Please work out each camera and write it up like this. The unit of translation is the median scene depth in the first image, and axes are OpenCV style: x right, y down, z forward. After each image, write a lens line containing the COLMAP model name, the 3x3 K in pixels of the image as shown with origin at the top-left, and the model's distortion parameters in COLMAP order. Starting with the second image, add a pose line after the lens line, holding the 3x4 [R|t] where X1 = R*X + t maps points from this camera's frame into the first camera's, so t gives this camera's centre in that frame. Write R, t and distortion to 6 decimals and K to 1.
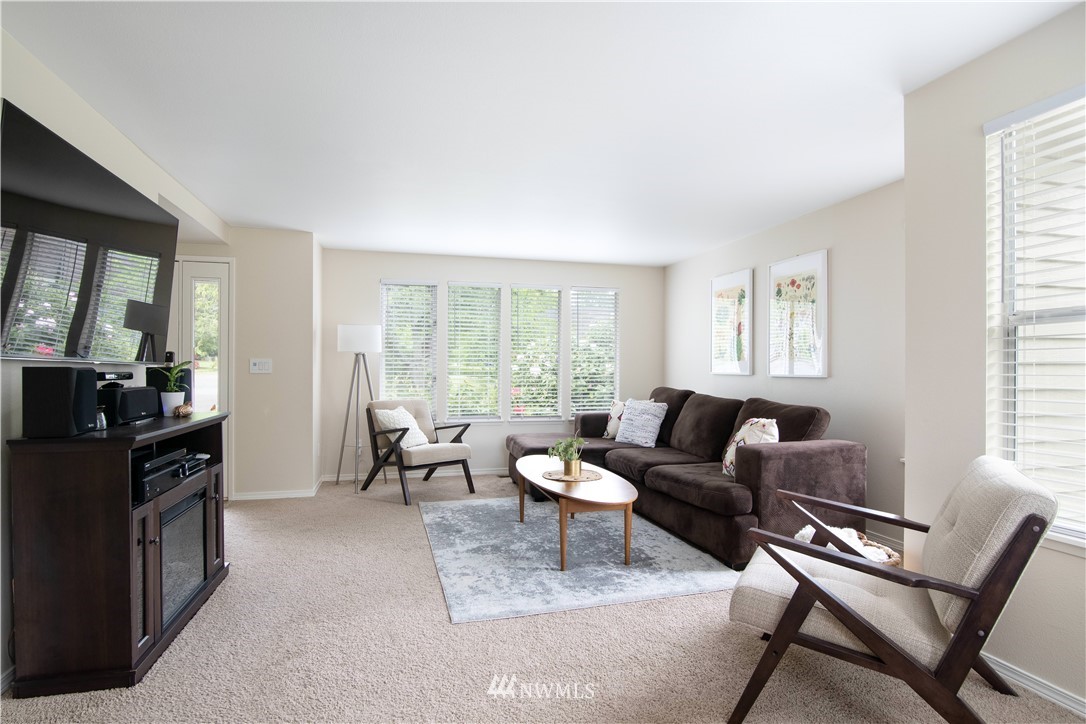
lens RADIAL K [[559.9, 0, 543.9], [0, 559.9, 368.8], [0, 0, 1]] dist [0.000458, -0.000344]
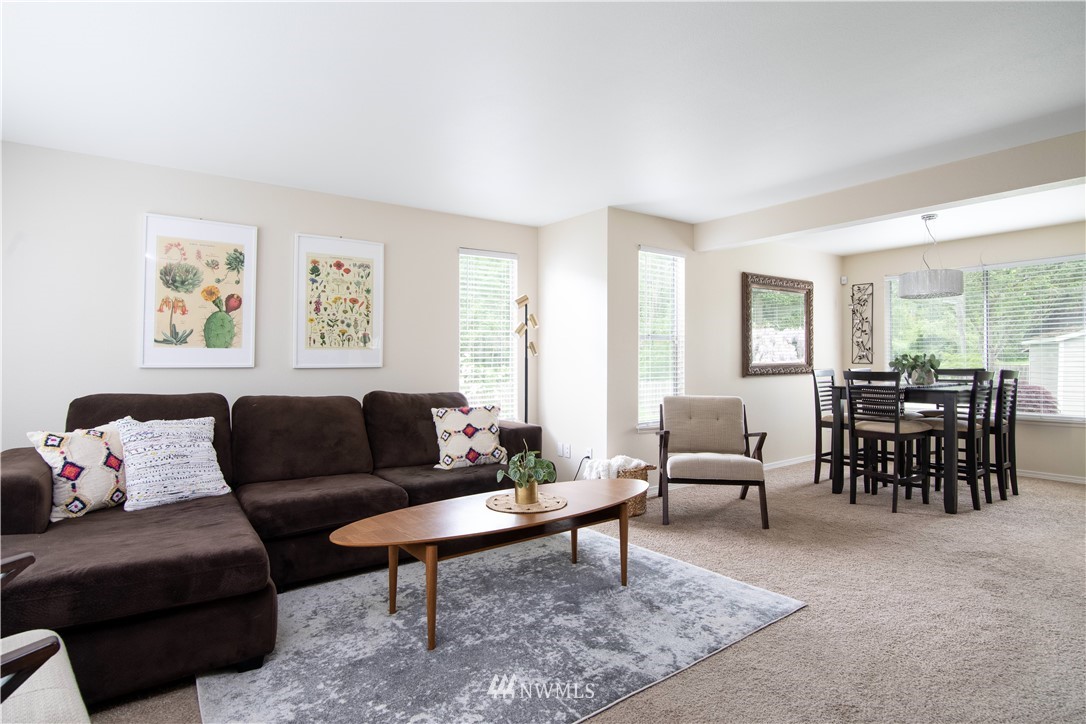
lens RADIAL K [[559.9, 0, 544.1], [0, 559.9, 353.9], [0, 0, 1]] dist [0.000458, -0.000344]
pose [[-0.350764, 0.002294, 0.936461, -0.645455], [0.000422, 0.999997, -0.002292, -0.006579], [-0.936464, -0.000409, -0.350764, 1.215508]]
